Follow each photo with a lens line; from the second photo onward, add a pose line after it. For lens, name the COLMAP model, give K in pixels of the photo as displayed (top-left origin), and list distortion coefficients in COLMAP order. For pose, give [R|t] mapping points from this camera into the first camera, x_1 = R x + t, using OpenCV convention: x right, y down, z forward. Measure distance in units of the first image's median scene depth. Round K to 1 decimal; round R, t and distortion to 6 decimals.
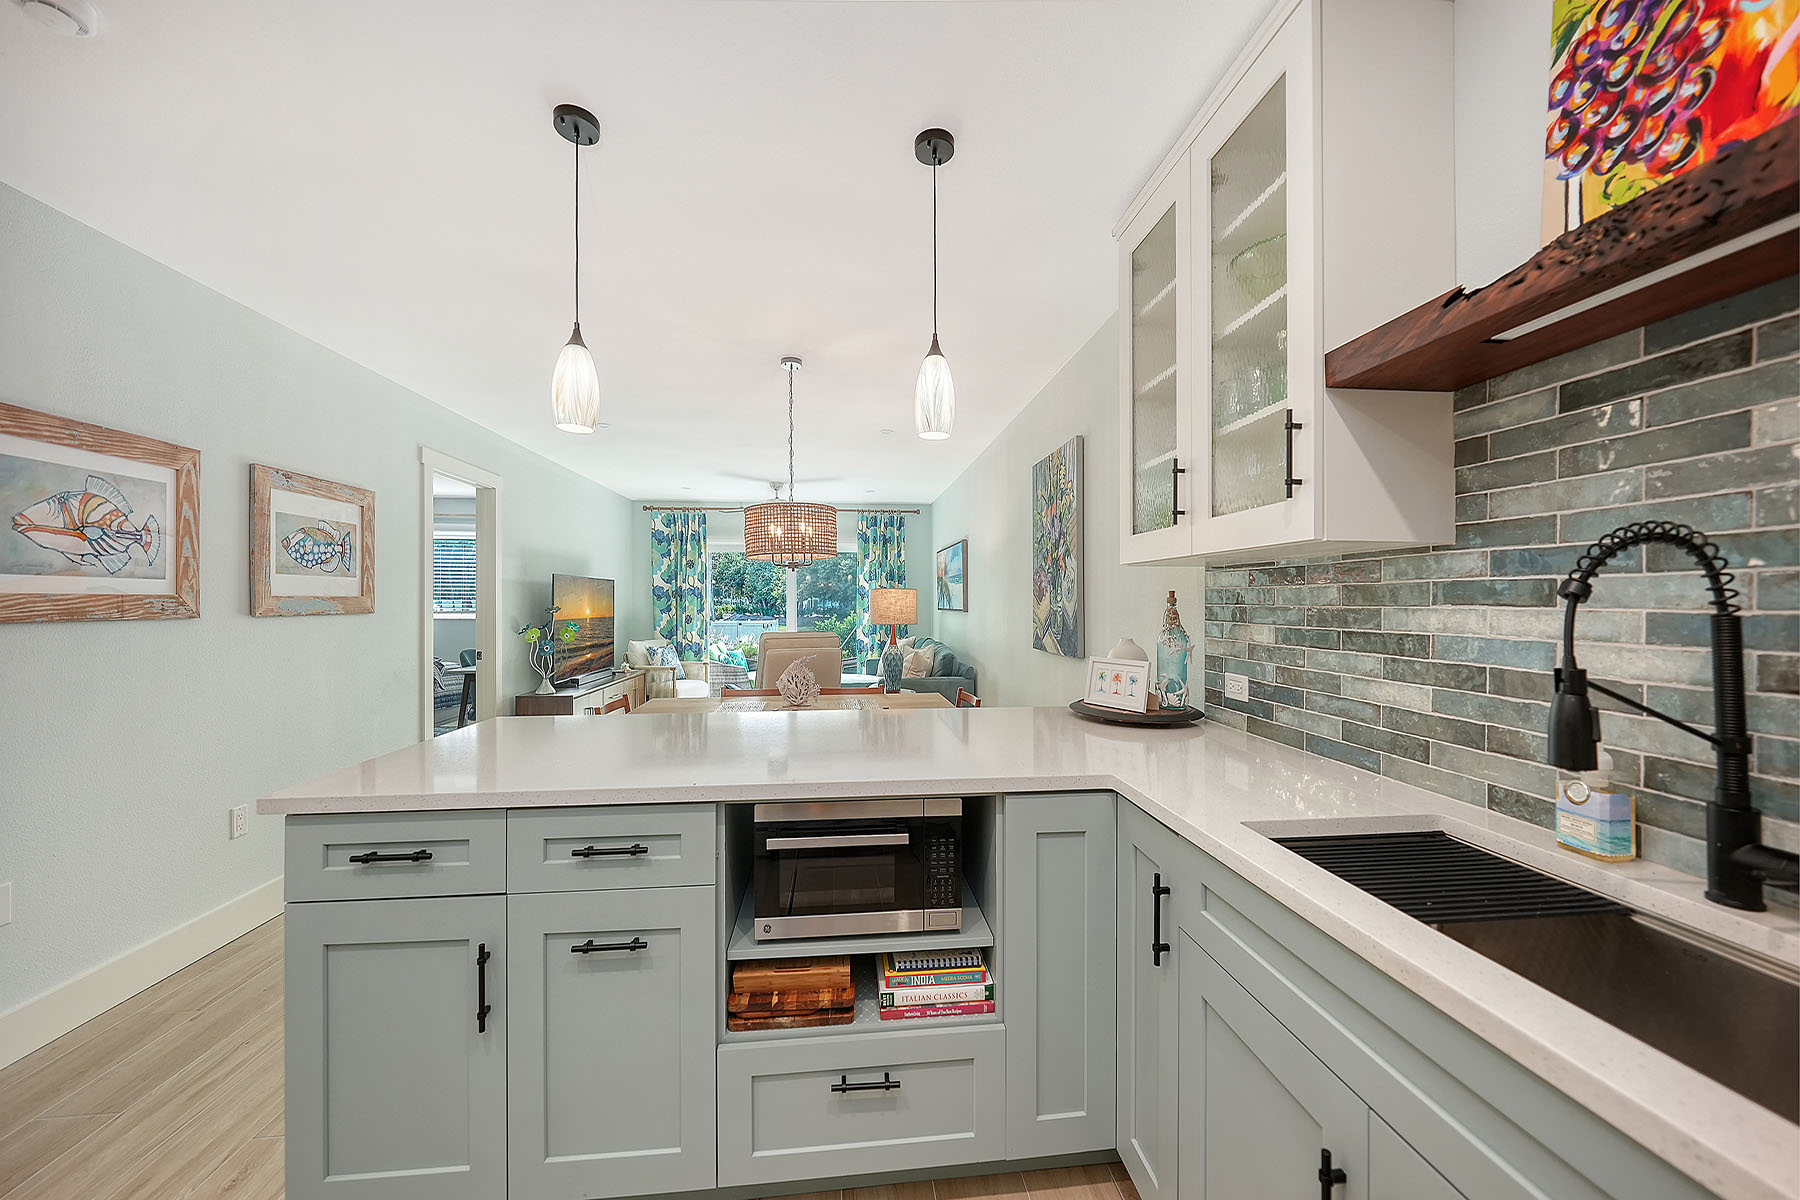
lens RADIAL K [[612.2, 0, 897.0], [0, 612.2, 602.1], [0, 0, 1]] dist [-0.000215, -0.000720]
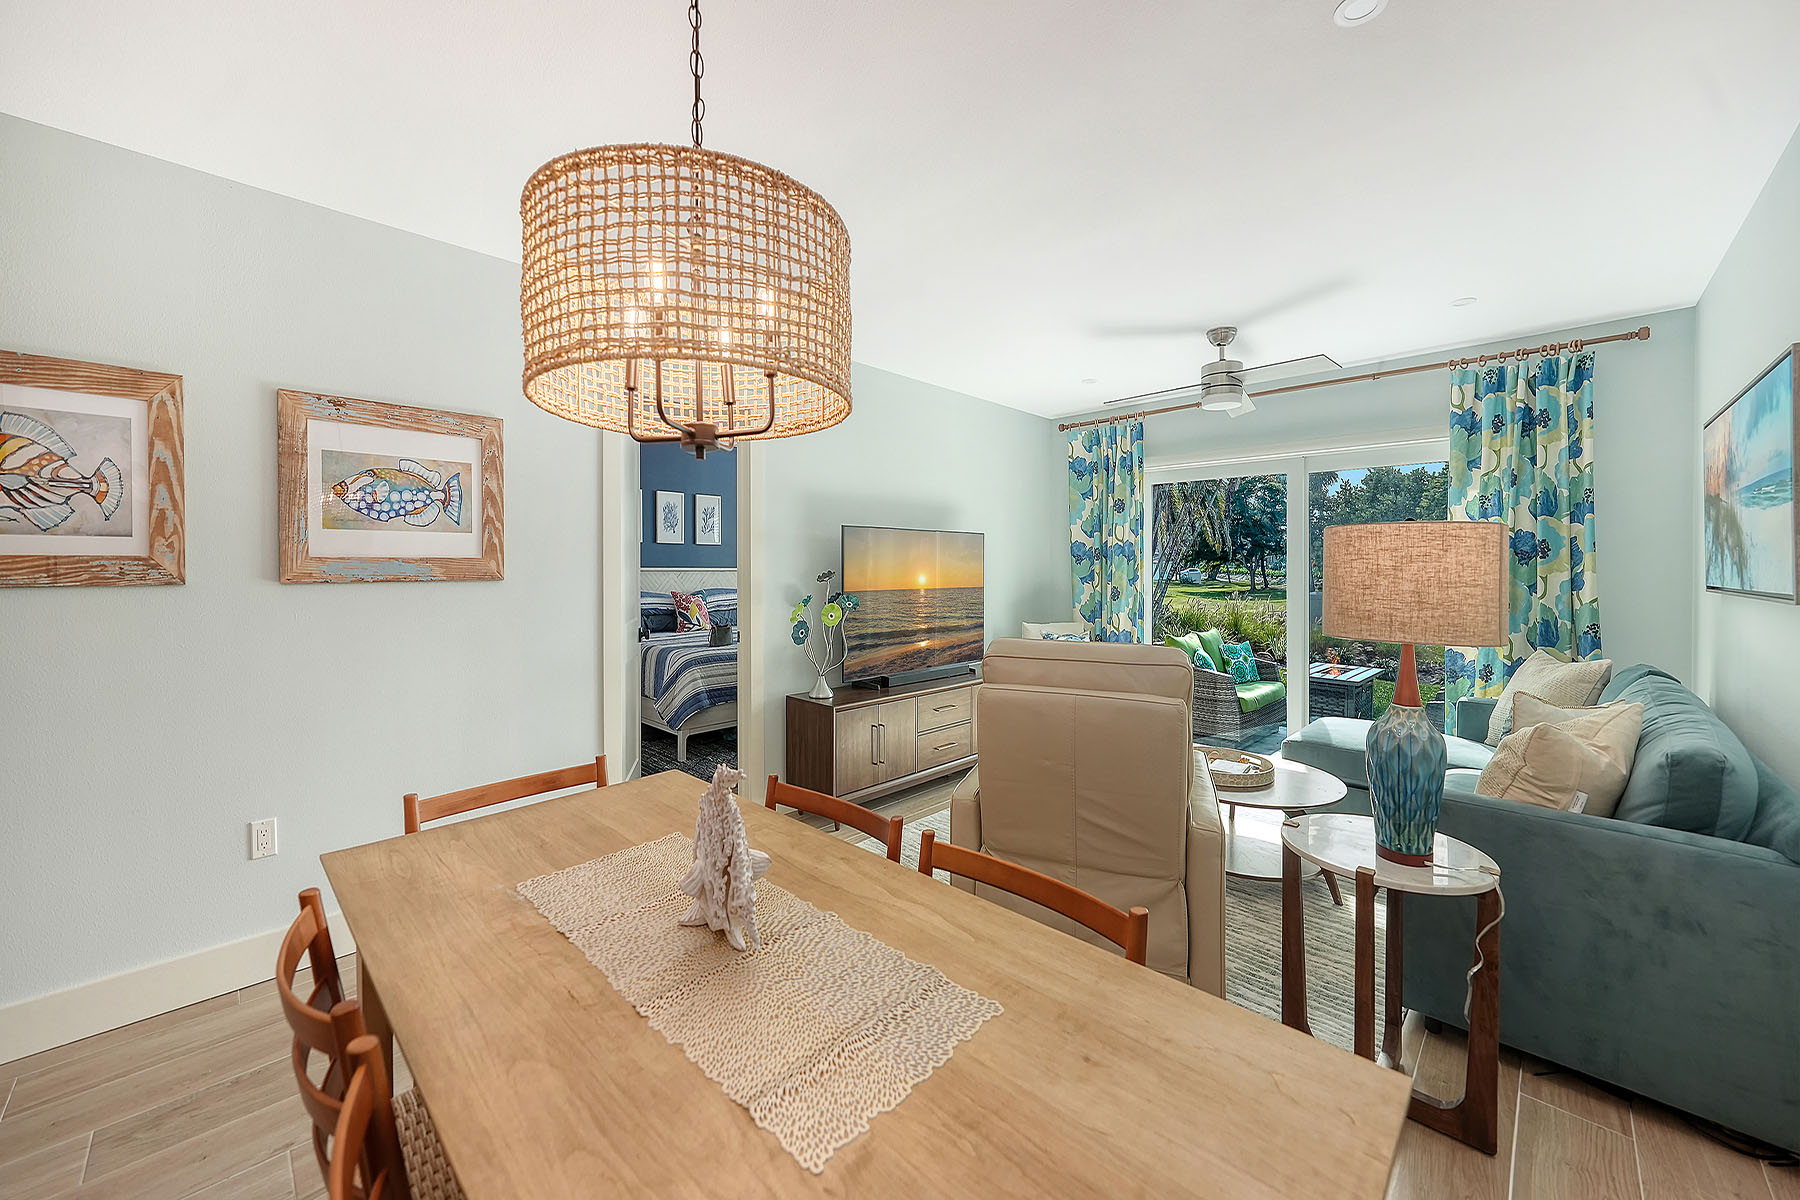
lens RADIAL K [[682.2, 0, 929.2], [0, 682.2, 579.8], [0, 0, 1]] dist [-0.008413, -0.000552]
pose [[0.663270, 0.017327, -0.748180, 0.175047], [-0.001996, 0.999769, 0.021384, -0.001183], [0.748378, -0.012690, 0.663151, 1.163147]]
